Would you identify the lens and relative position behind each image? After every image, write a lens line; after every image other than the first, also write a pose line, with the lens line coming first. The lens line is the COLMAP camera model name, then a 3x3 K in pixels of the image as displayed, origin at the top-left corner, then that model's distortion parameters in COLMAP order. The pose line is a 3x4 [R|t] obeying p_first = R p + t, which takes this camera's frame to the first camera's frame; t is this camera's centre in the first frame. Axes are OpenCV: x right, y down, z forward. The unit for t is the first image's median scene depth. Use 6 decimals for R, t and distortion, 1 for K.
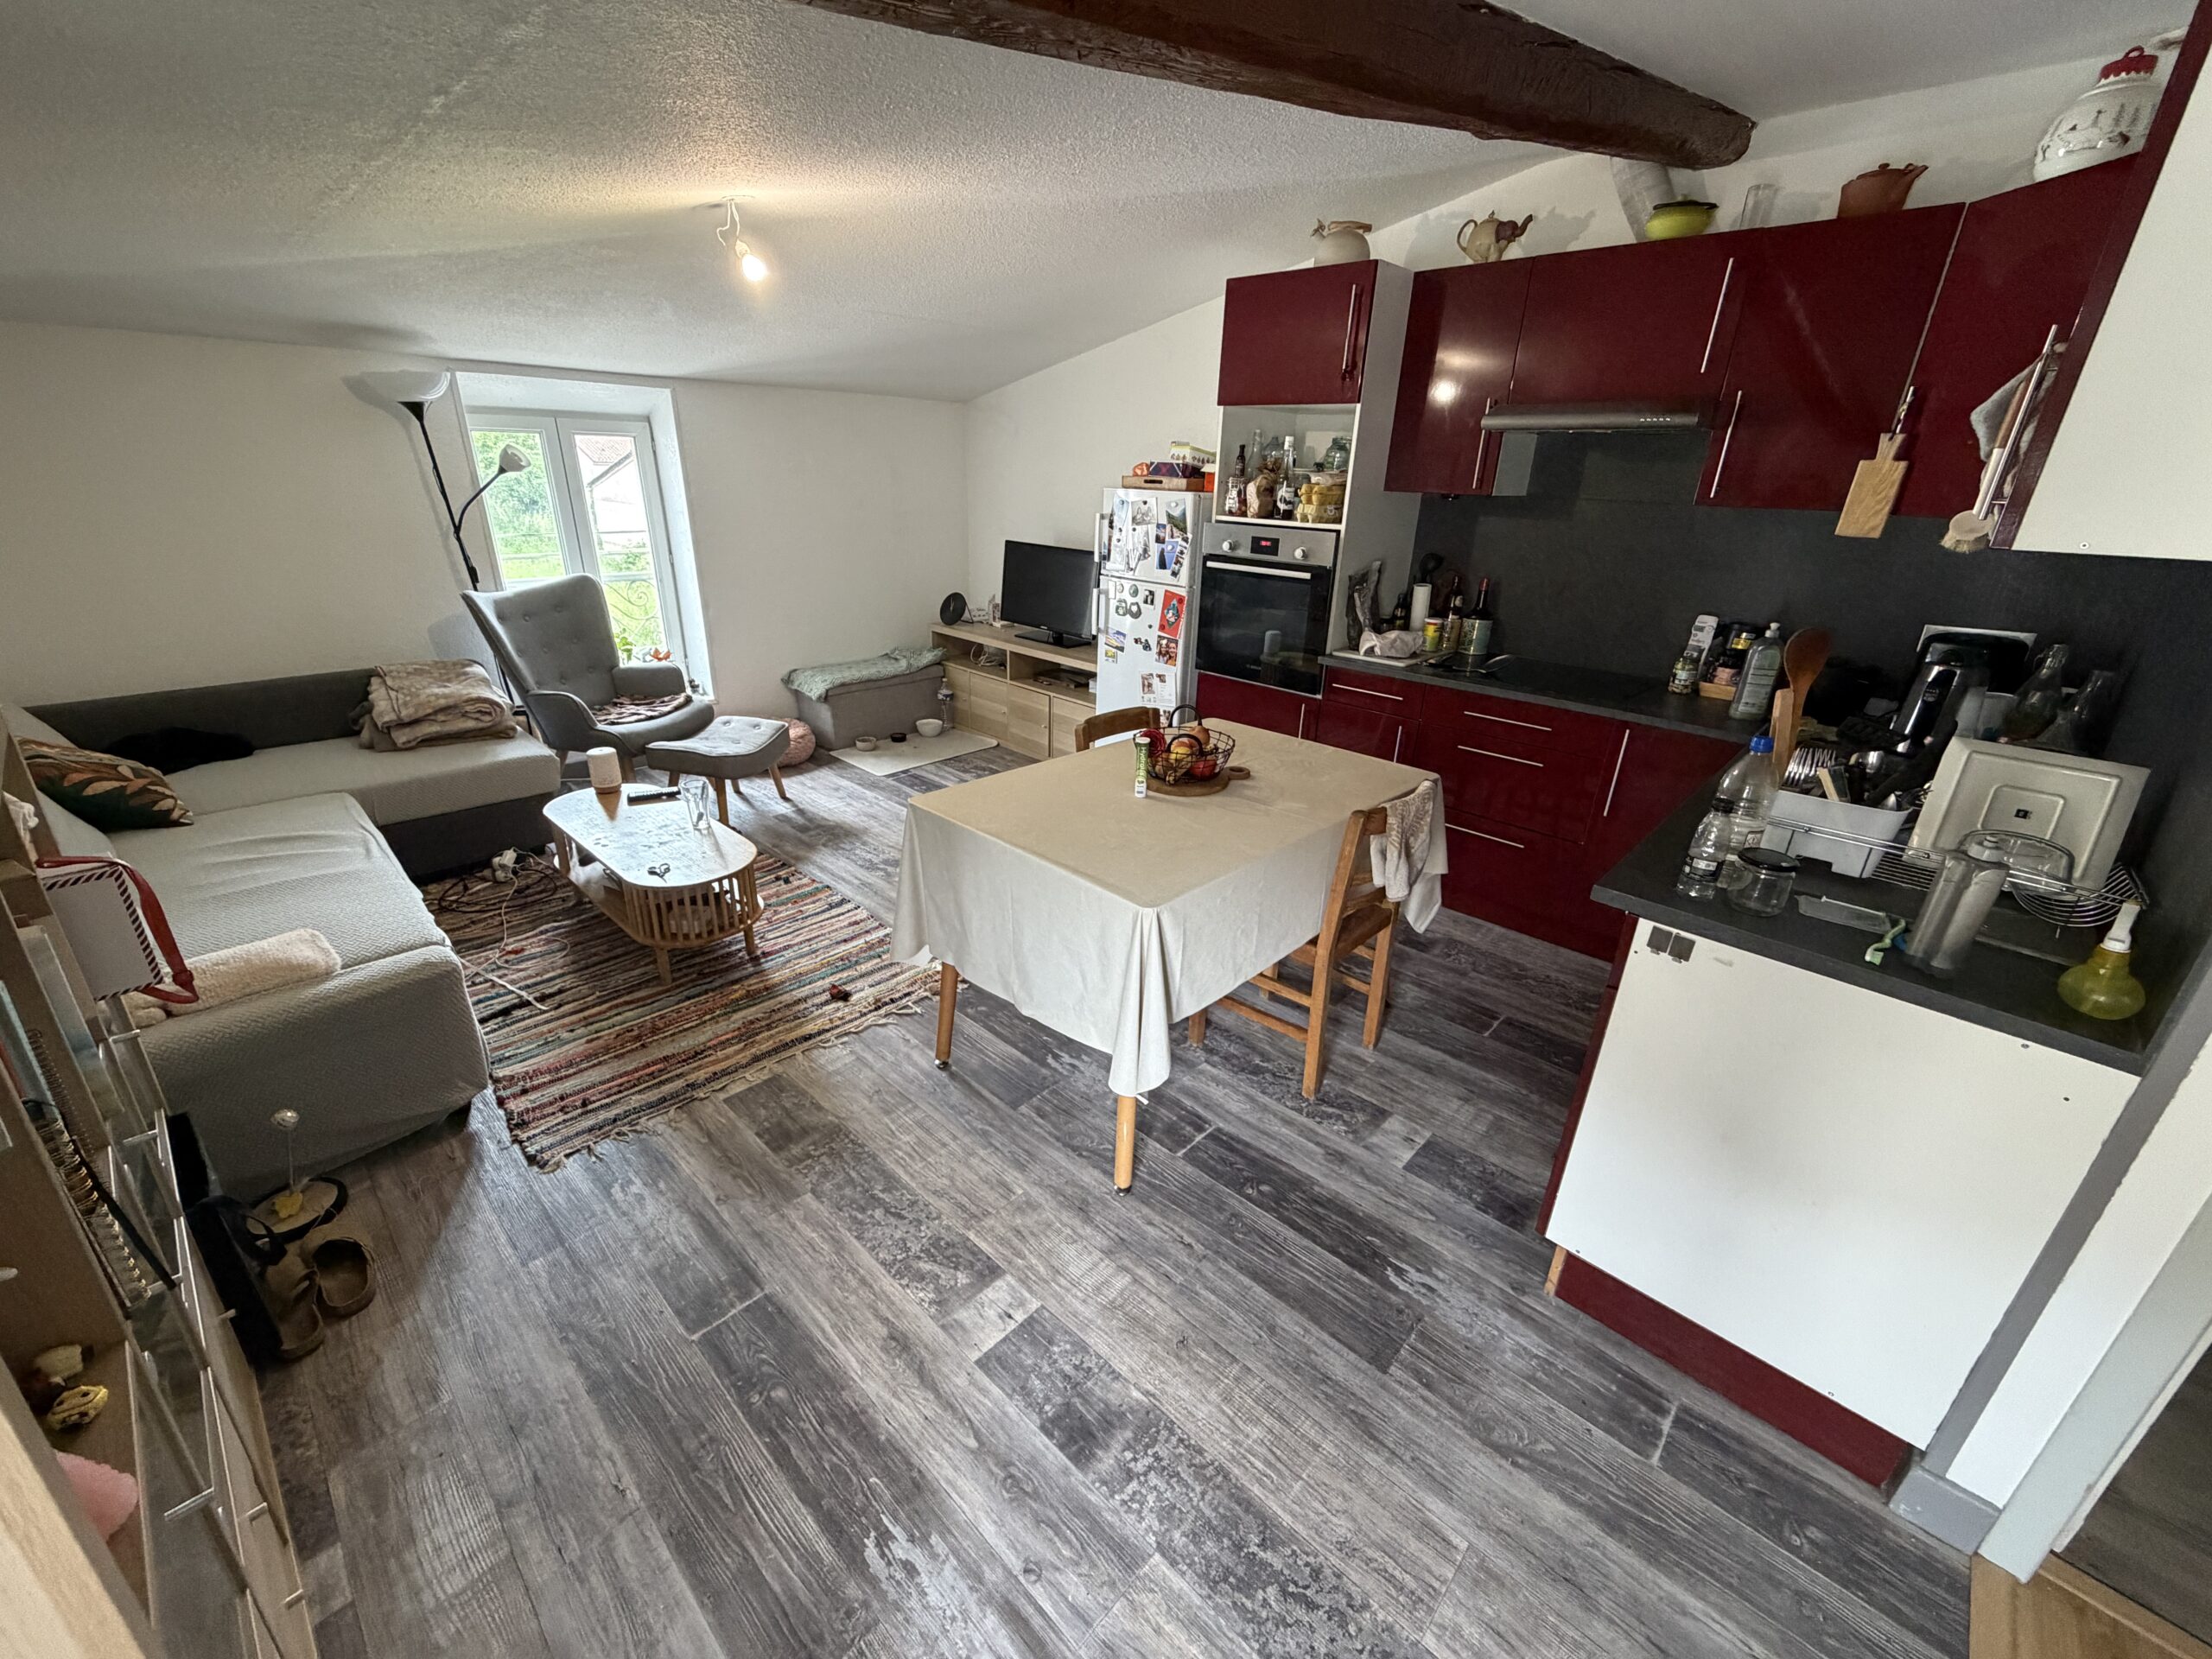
lens RADIAL K [[878.4, 0, 1099.4], [0, 878.4, 826.4], [0, 0, 1]] dist [-0.001015, -0.000655]
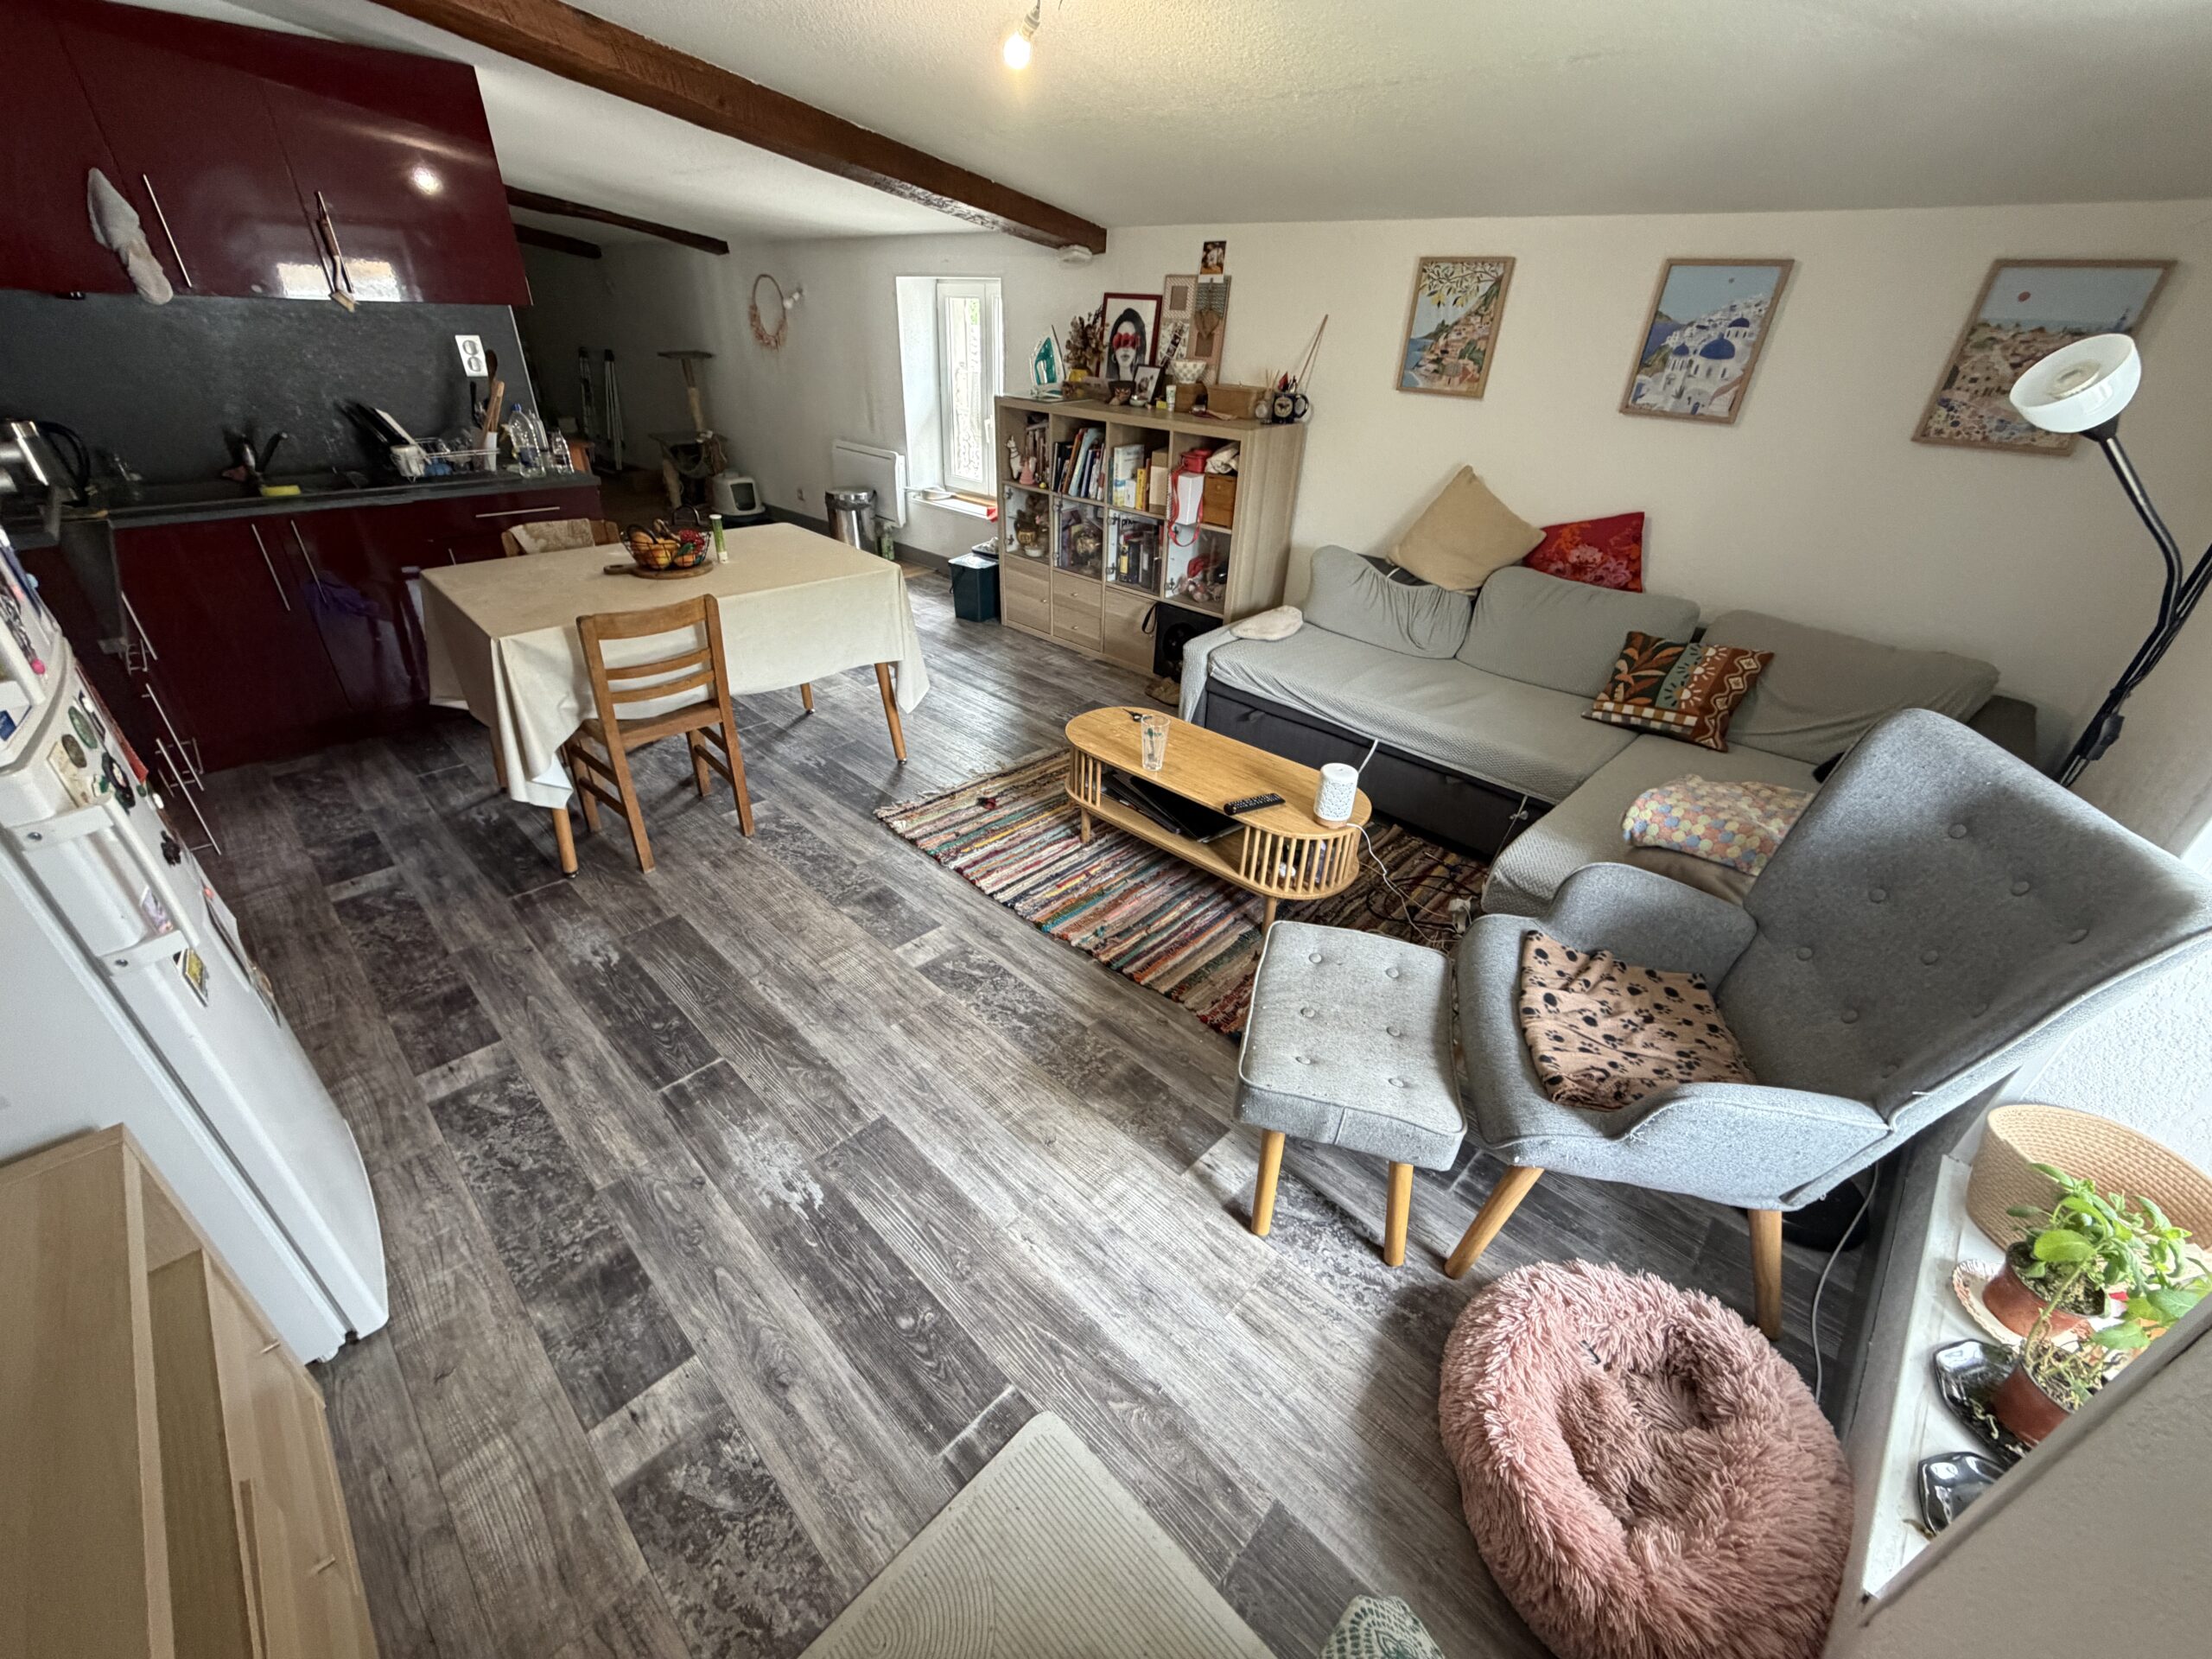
lens RADIAL K [[878.4, 0, 1099.4], [0, 878.4, 826.4], [0, 0, 1]] dist [-0.001015, -0.000655]
pose [[-0.998056, -0.059373, -0.018965, -0.312742], [-0.051016, 0.603368, 0.795829, -0.529957], [-0.035808, 0.795249, -0.605224, 1.271490]]
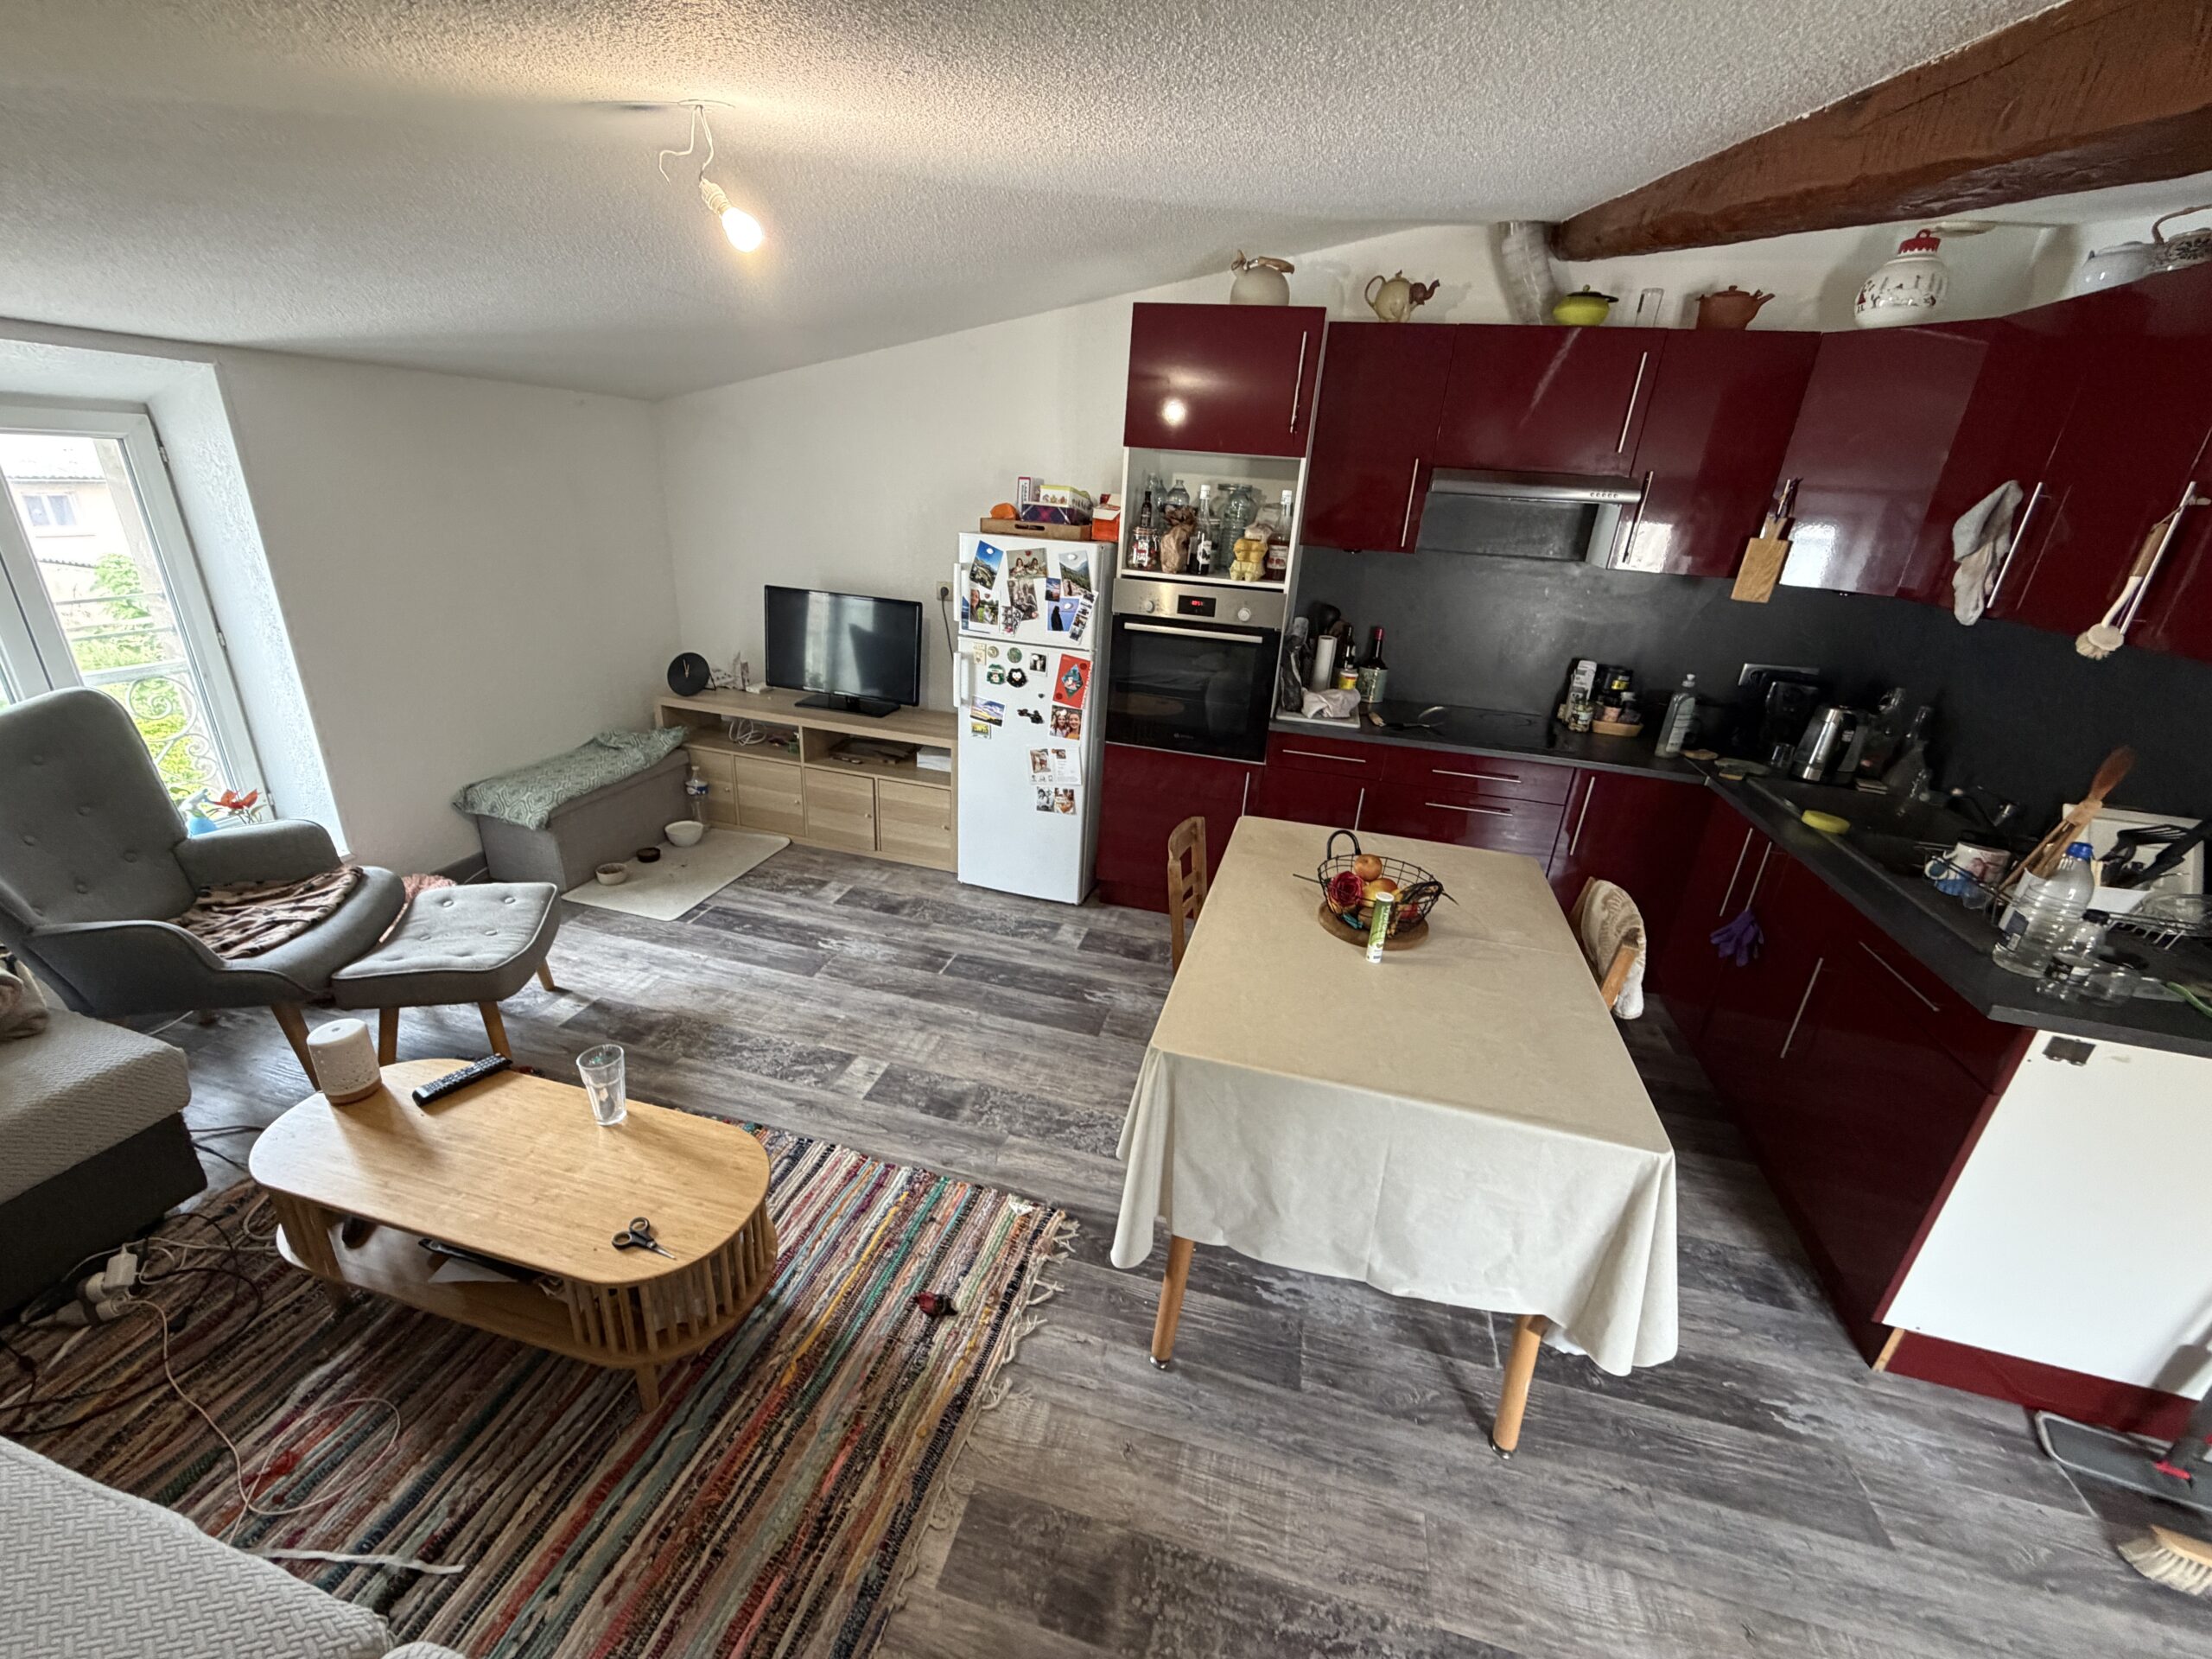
lens RADIAL K [[878.4, 0, 1099.4], [0, 878.4, 826.4], [0, 0, 1]] dist [-0.001015, -0.000655]
pose [[0.873602, -0.158464, 0.460117, -0.326598], [0.152809, 0.987001, 0.049791, -0.145488], [-0.462026, 0.026812, 0.886461, 0.235128]]
